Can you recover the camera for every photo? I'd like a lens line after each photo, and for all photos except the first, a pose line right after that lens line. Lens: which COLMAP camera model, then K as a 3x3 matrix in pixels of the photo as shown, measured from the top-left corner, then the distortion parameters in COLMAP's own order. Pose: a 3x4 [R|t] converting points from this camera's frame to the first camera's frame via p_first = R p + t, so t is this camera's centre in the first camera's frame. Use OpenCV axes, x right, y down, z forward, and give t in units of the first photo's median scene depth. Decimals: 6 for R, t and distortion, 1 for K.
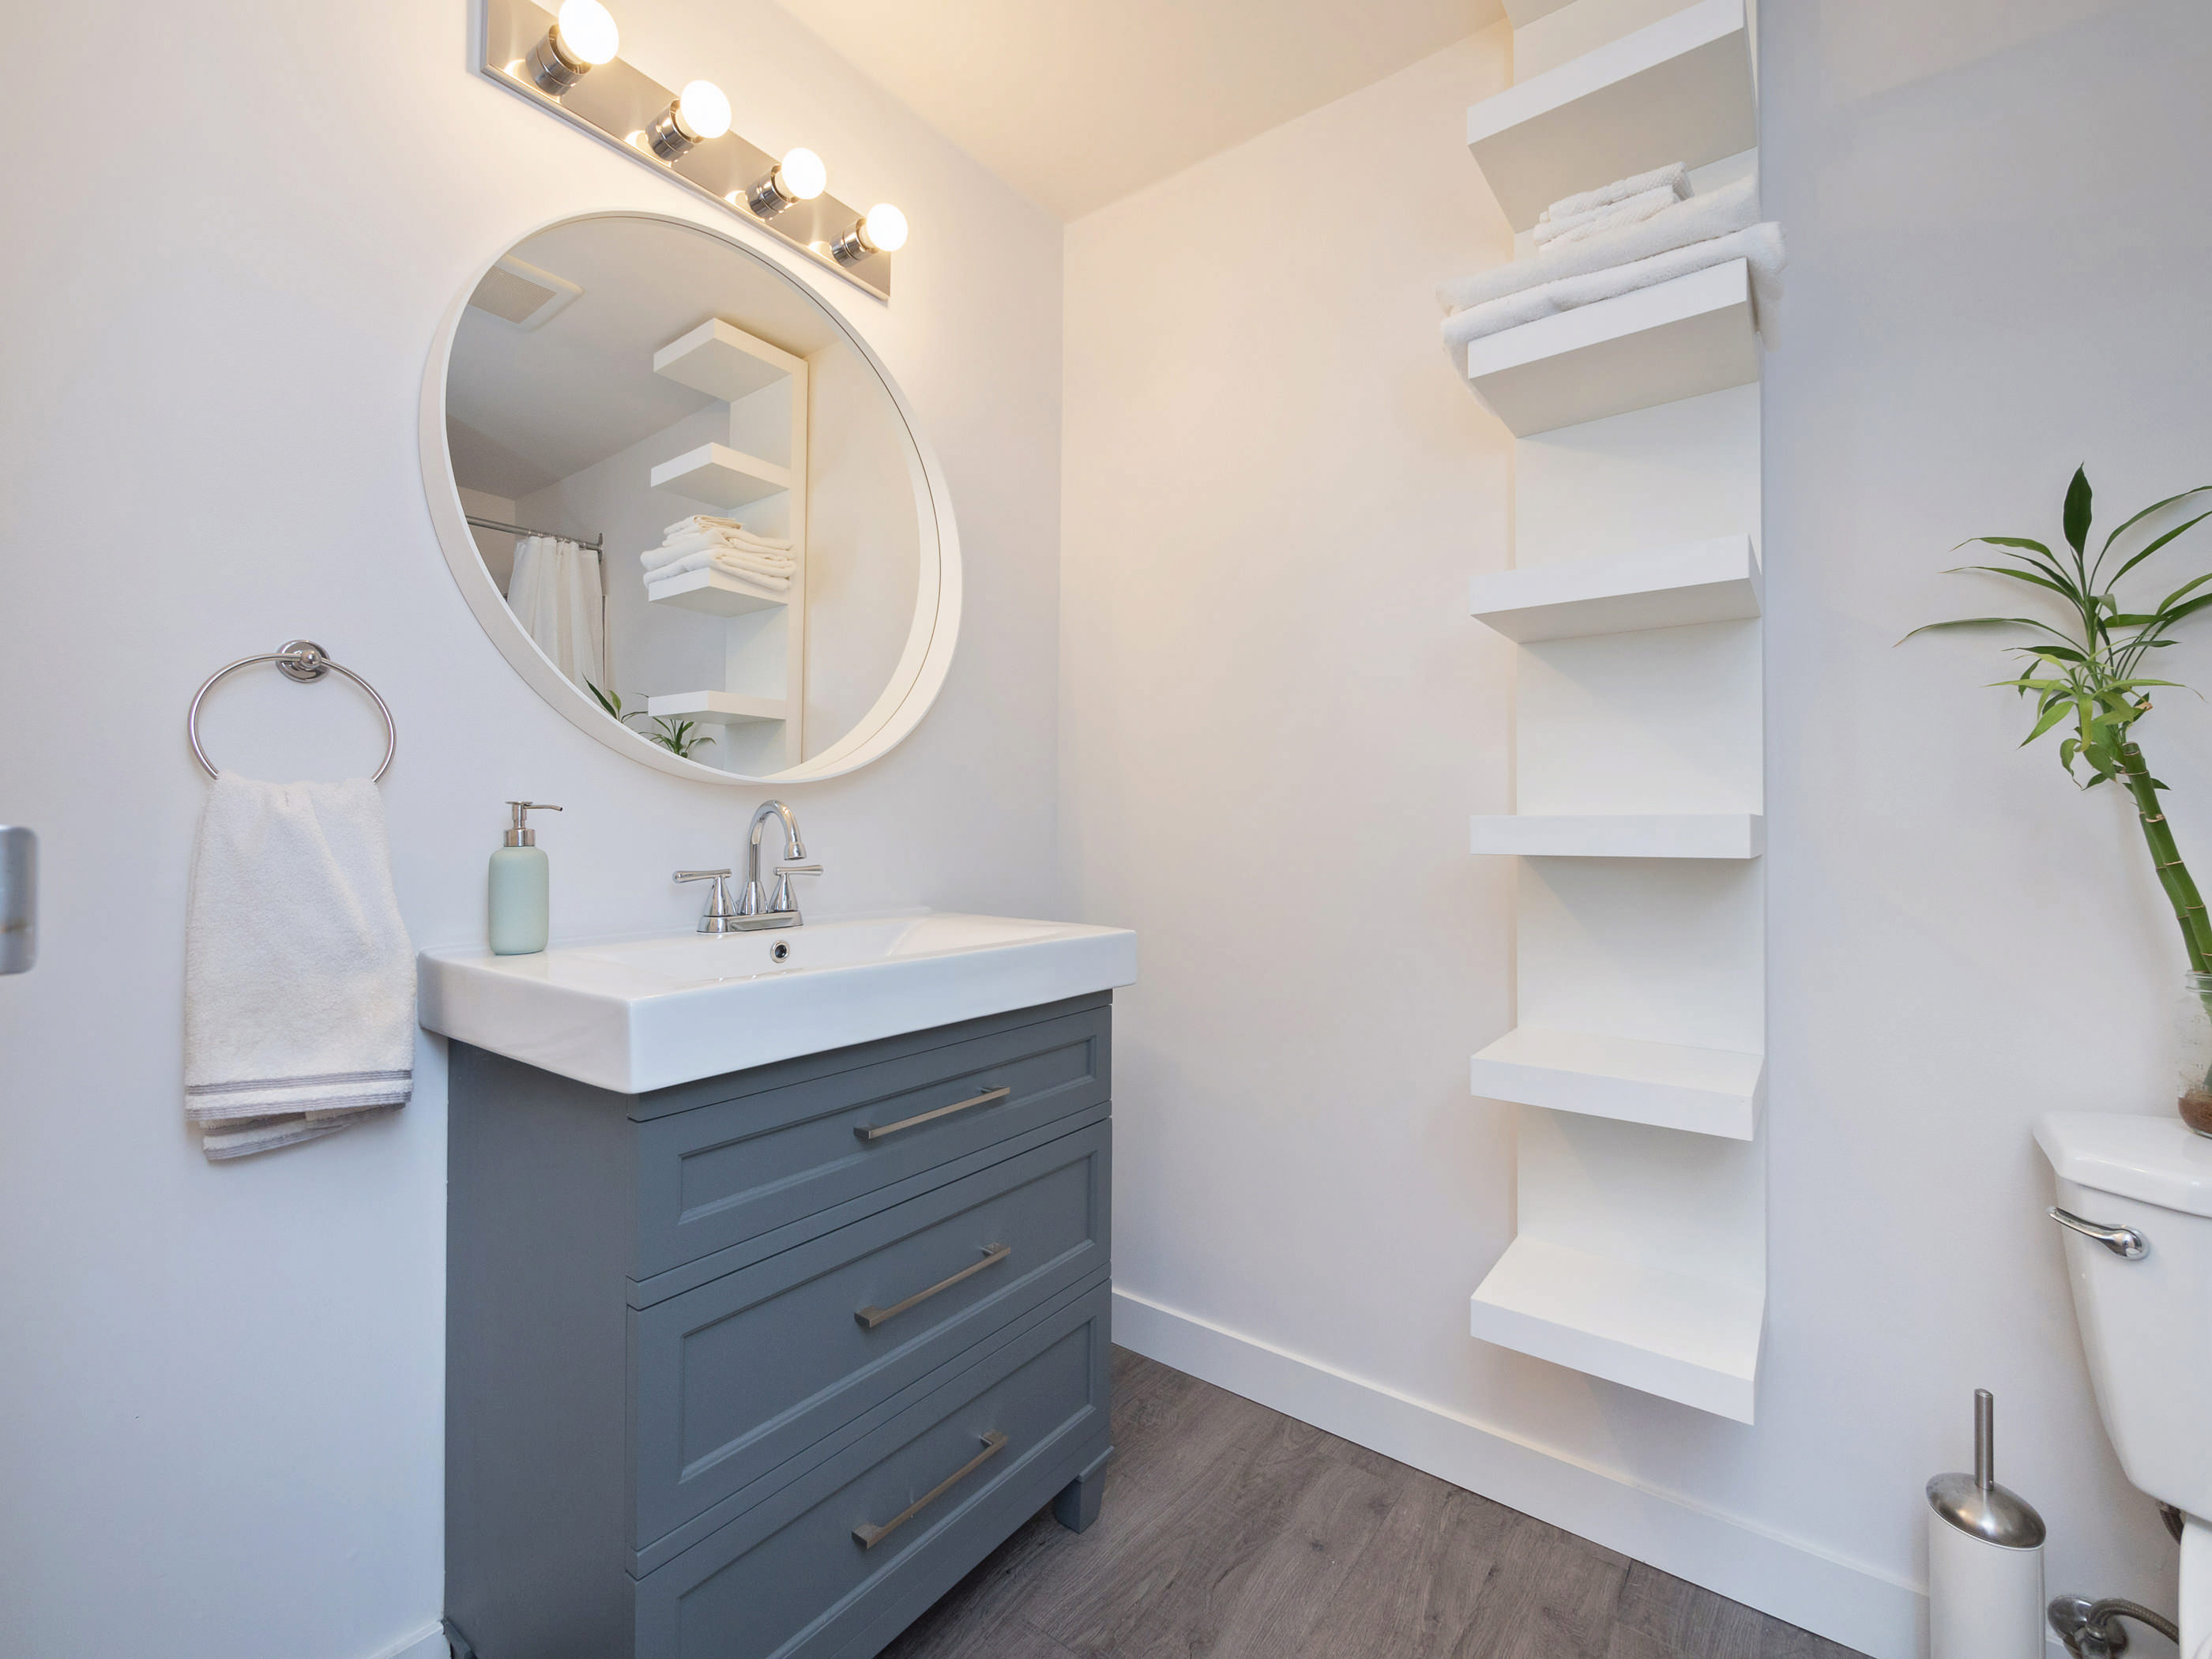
lens RADIAL K [[970.5, 0, 1115.6], [0, 970.5, 827.0], [0, 0, 1]] dist [-0.004852, 0.001460]
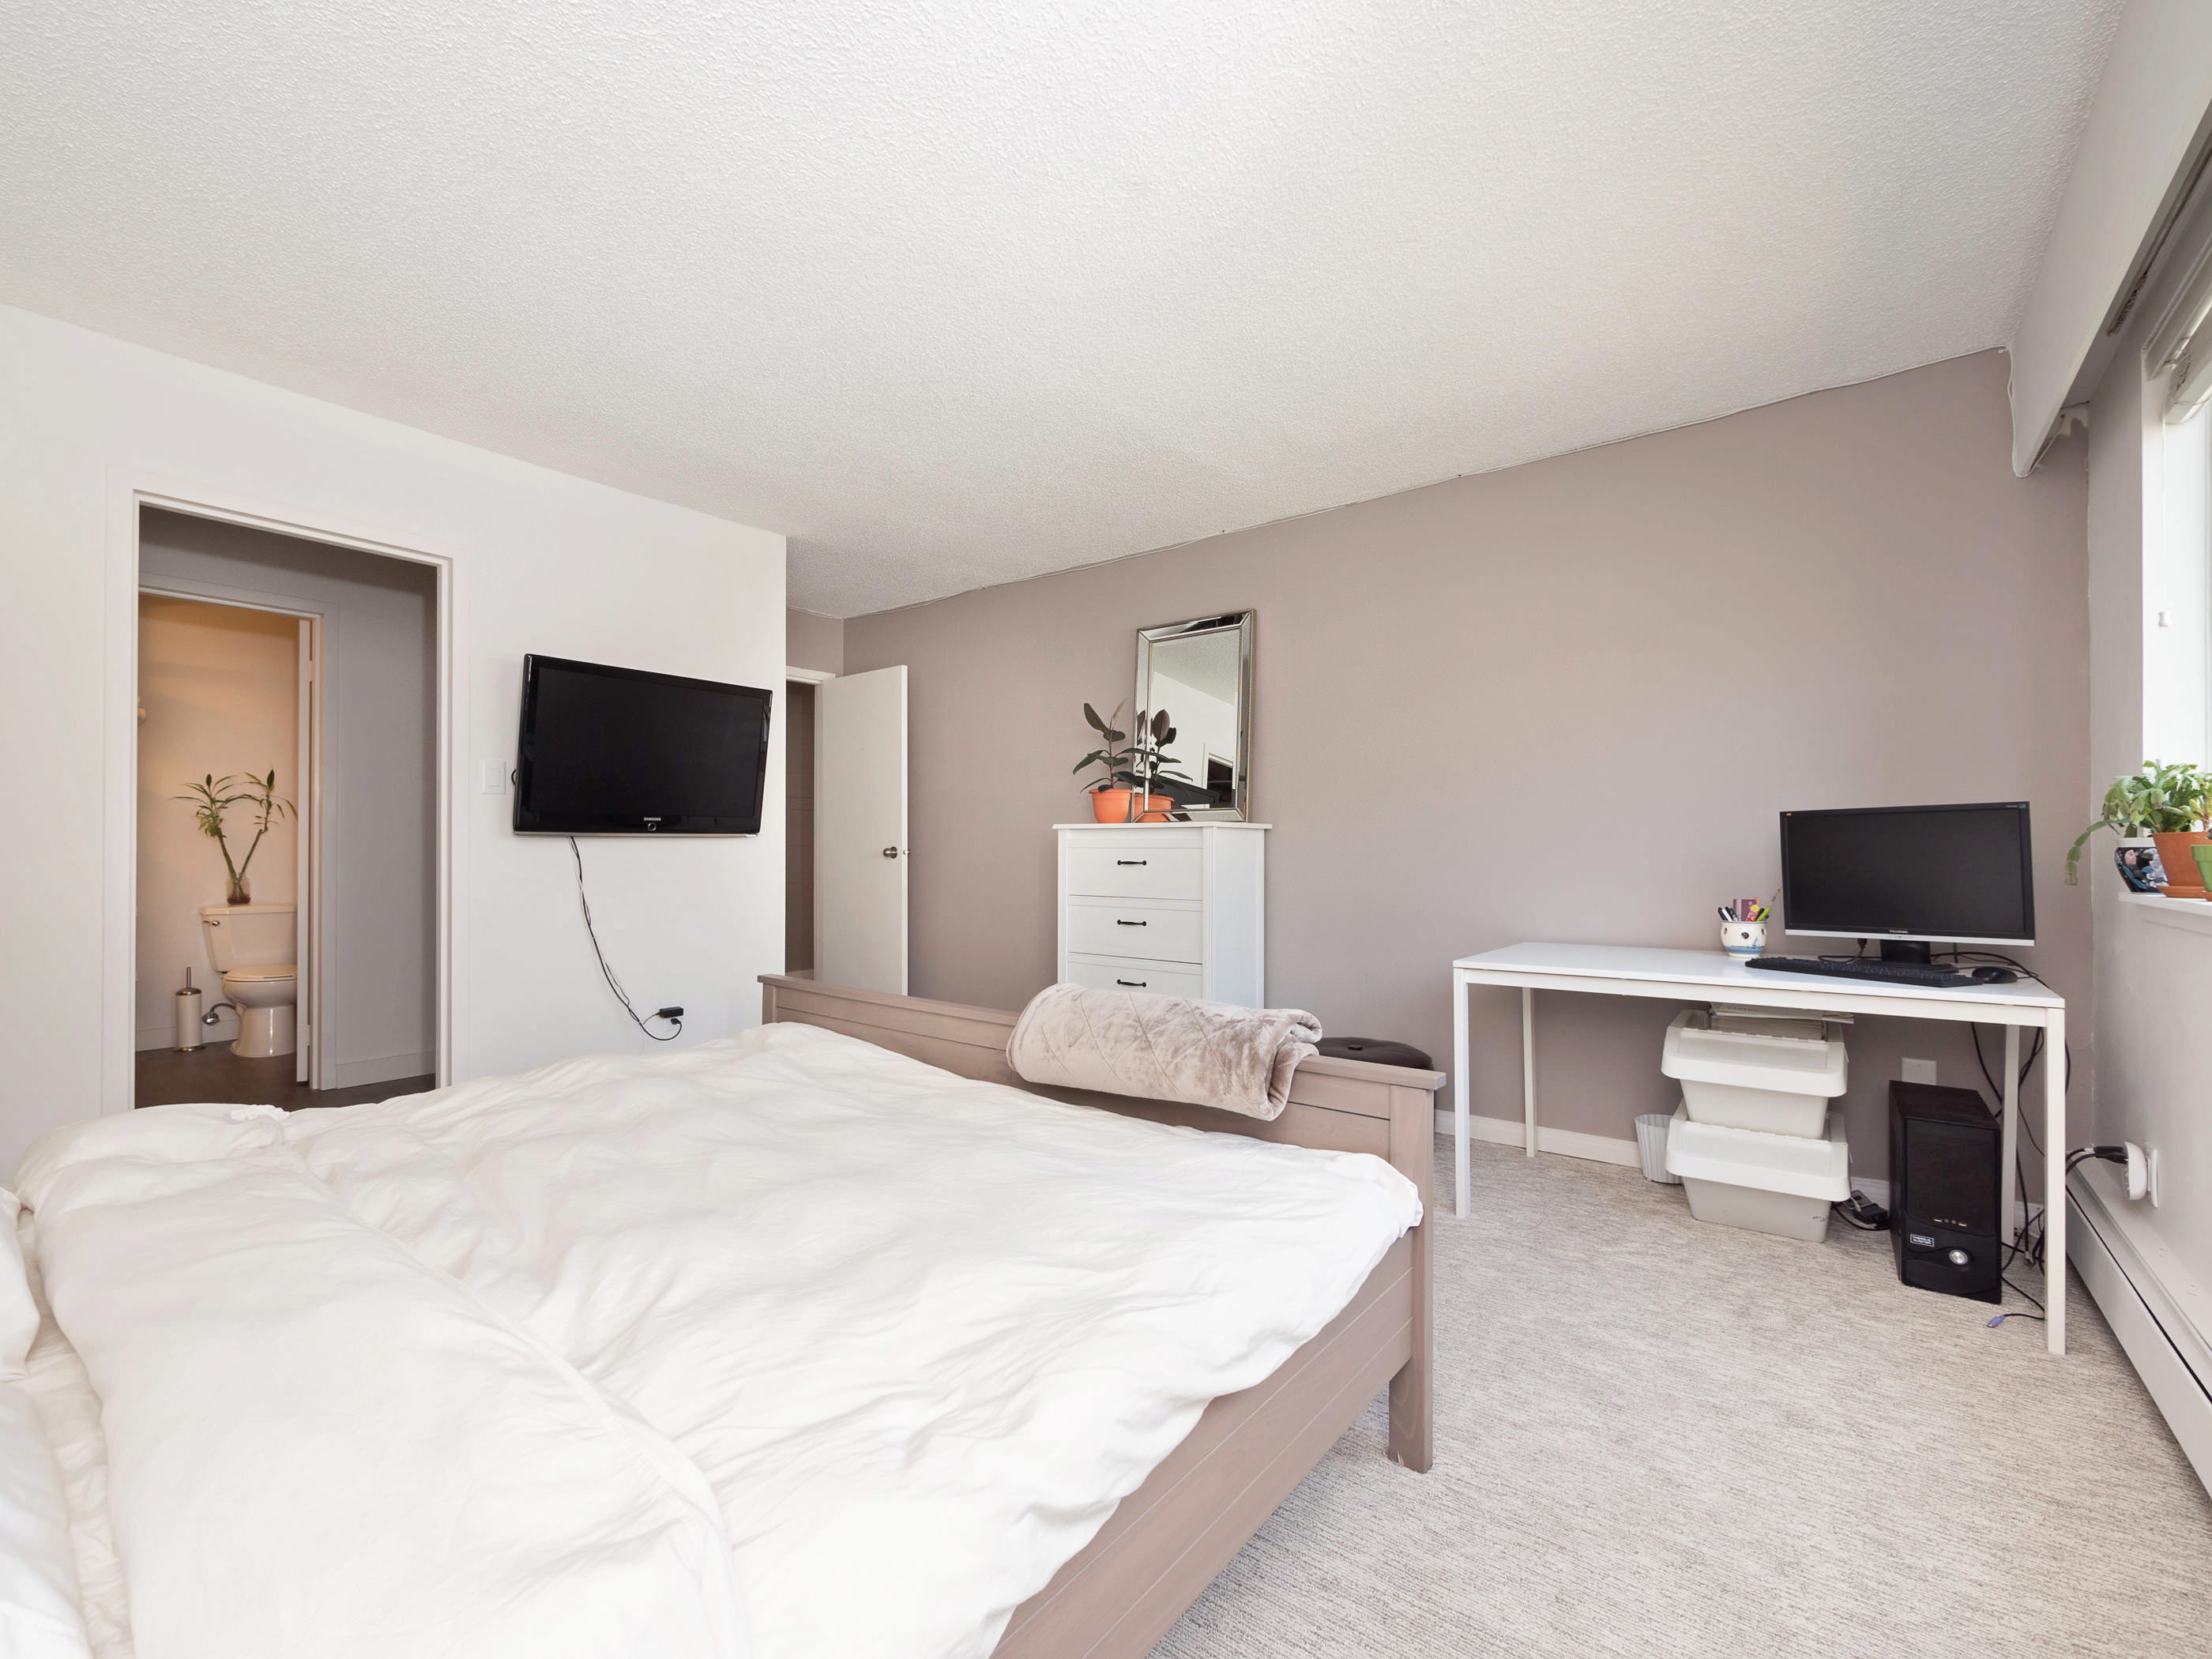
lens RADIAL K [[970.5, 0, 1064.7], [0, 970.5, 838.7], [0, 0, 1]] dist [-0.004852, 0.001460]
pose [[0.077262, 0.003331, 0.997005, -3.442373], [-0.002898, 0.999991, -0.003117, -0.029339], [-0.997007, -0.002648, 0.077271, -3.583674]]
